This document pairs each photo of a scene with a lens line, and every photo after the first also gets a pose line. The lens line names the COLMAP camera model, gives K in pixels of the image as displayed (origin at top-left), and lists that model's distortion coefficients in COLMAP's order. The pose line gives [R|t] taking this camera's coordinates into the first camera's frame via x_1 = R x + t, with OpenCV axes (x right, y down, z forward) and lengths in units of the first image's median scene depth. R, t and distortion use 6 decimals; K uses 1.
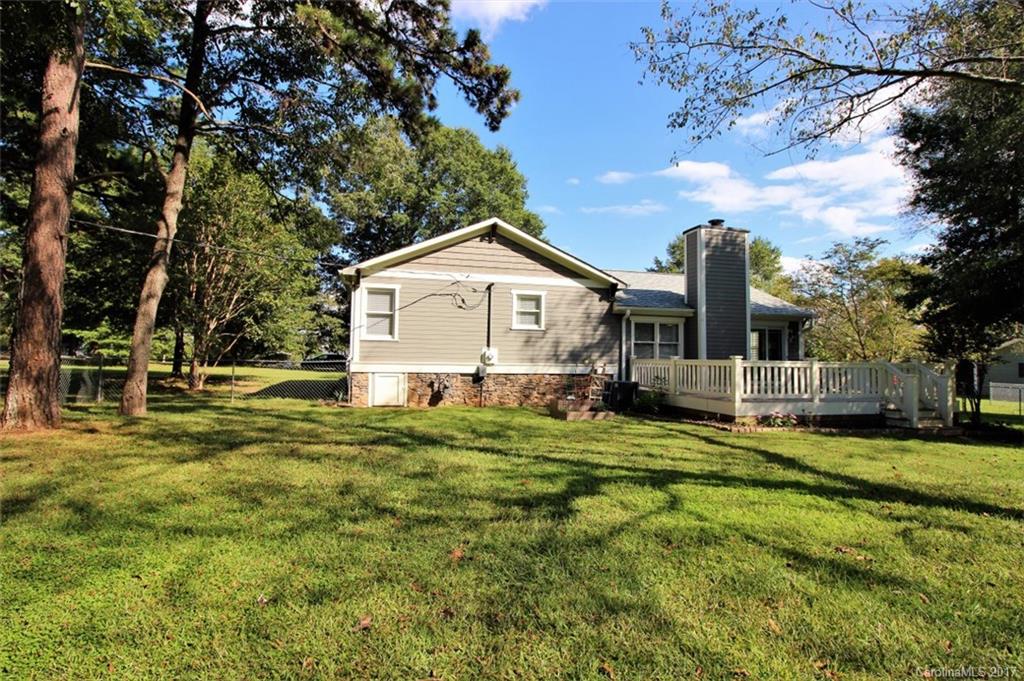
lens RADIAL K [[502.9, 0, 519.0], [0, 502.9, 338.5], [0, 0, 1]] dist [-0.002460, -0.000068]
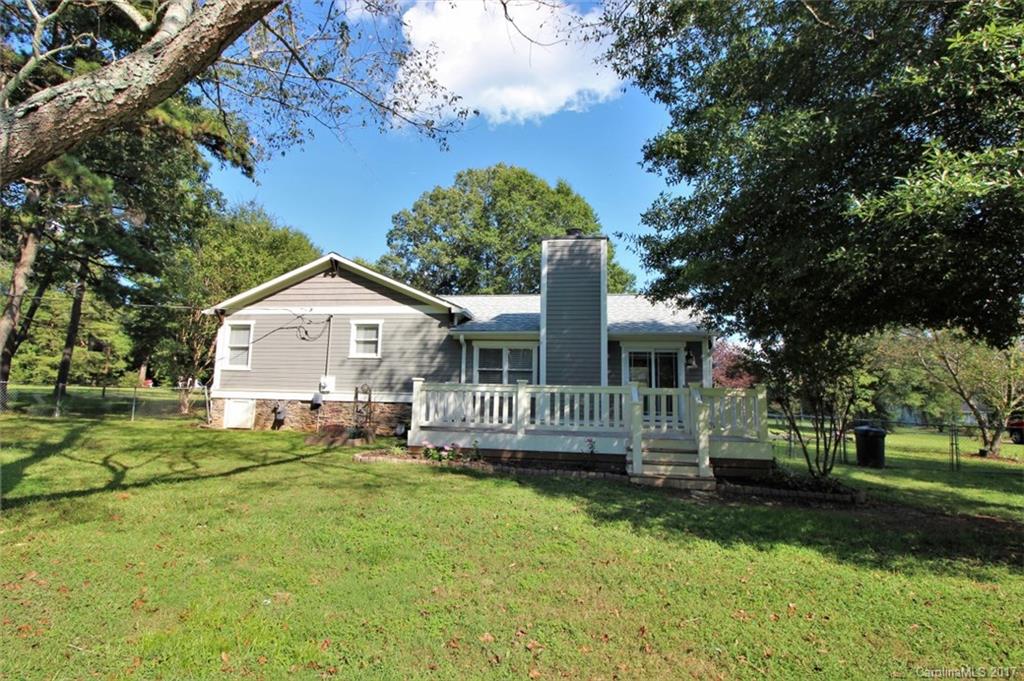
lens RADIAL K [[518.0, 0, 514.5], [0, 518.0, 338.6], [0, 0, 1]] dist [-0.012734, -0.005474]
pose [[0.920124, -0.037721, -0.389807, 0.717218], [0.006209, 0.996631, -0.081786, 0.030484], [0.391579, 0.072833, 0.917258, 0.160236]]
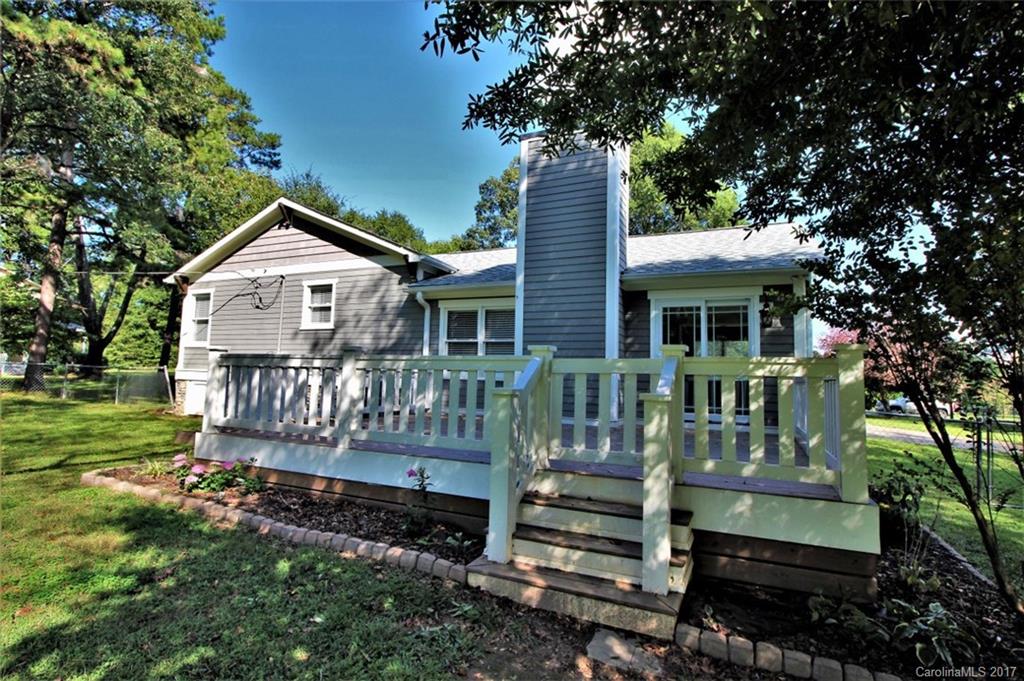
lens RADIAL K [[518.0, 0, 512.7], [0, 518.0, 340.7], [0, 0, 1]] dist [-0.012734, -0.005474]
pose [[0.775752, -0.038657, -0.629853, 0.774466], [0.007256, 0.998602, -0.052351, 0.045130], [0.630997, 0.036041, 0.774948, 0.577896]]
